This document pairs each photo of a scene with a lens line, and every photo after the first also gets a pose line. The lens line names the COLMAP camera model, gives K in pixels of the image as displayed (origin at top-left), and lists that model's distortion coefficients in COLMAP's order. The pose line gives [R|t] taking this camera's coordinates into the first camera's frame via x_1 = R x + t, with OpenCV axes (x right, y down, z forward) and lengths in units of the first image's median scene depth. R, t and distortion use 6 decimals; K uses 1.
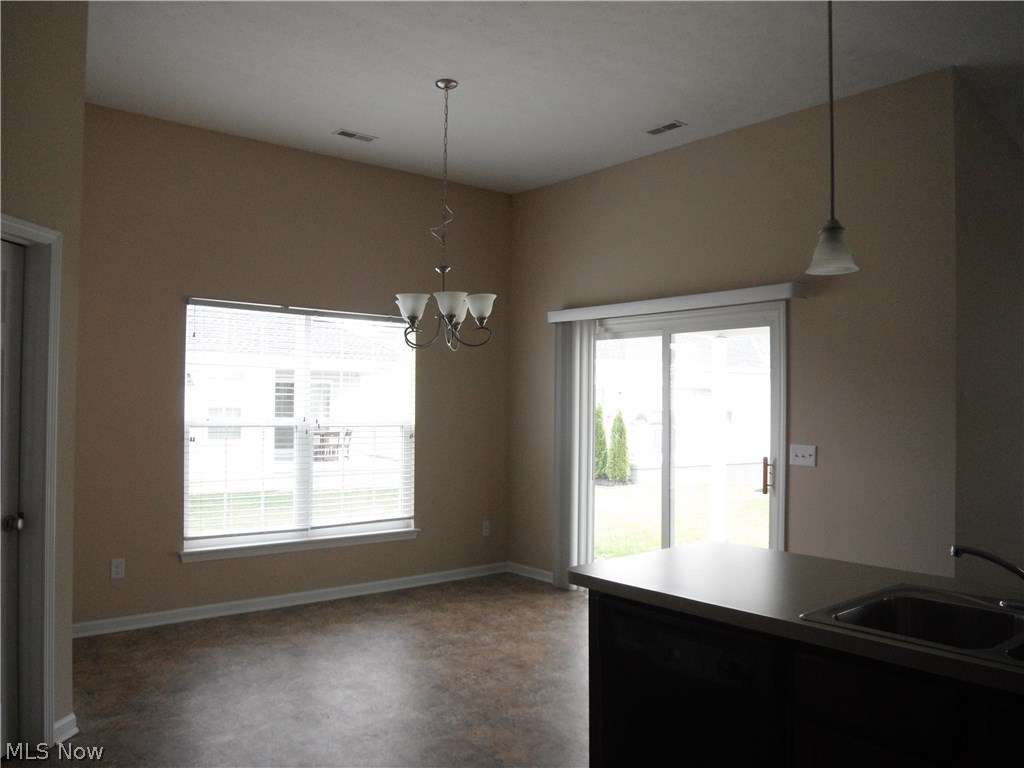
lens RADIAL K [[803.1, 0, 511.3], [0, 803.1, 388.2], [0, 0, 1]] dist [-0.041288, -0.009191]
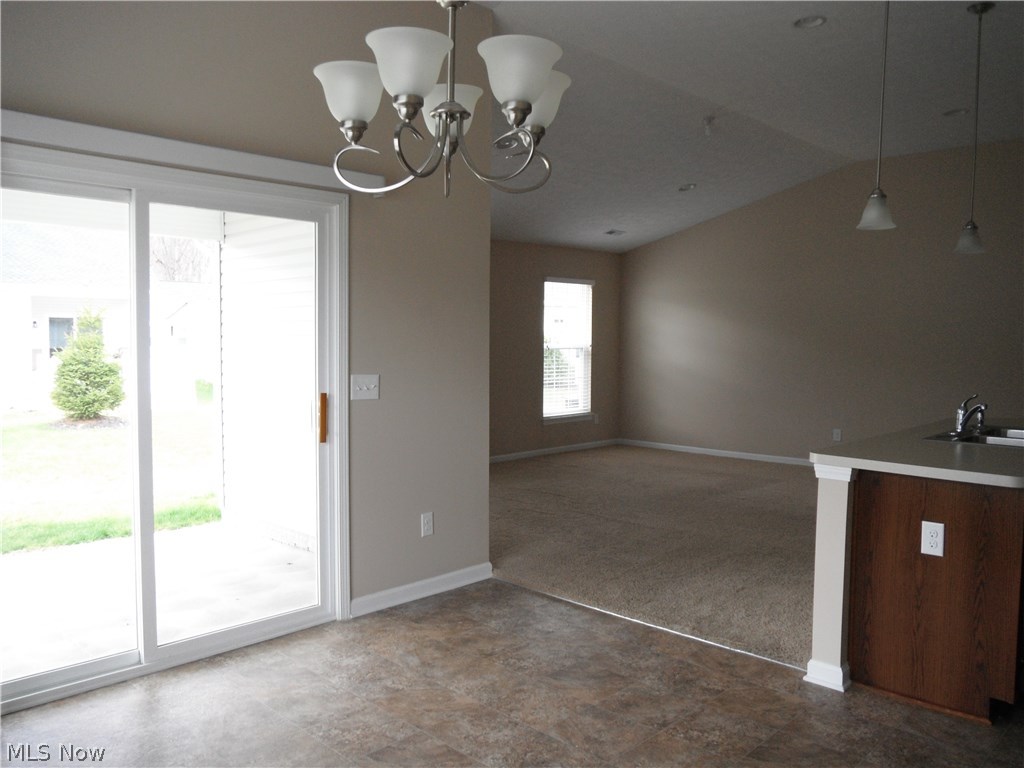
lens RADIAL K [[803.1, 0, 519.8], [0, 803.1, 389.9], [0, 0, 1]] dist [-0.041288, -0.009191]
pose [[-0.109736, -0.062383, 0.992001, -0.671552], [-0.013812, 0.998028, 0.061234, 0.037576], [-0.993865, -0.006982, -0.110381, 1.163484]]
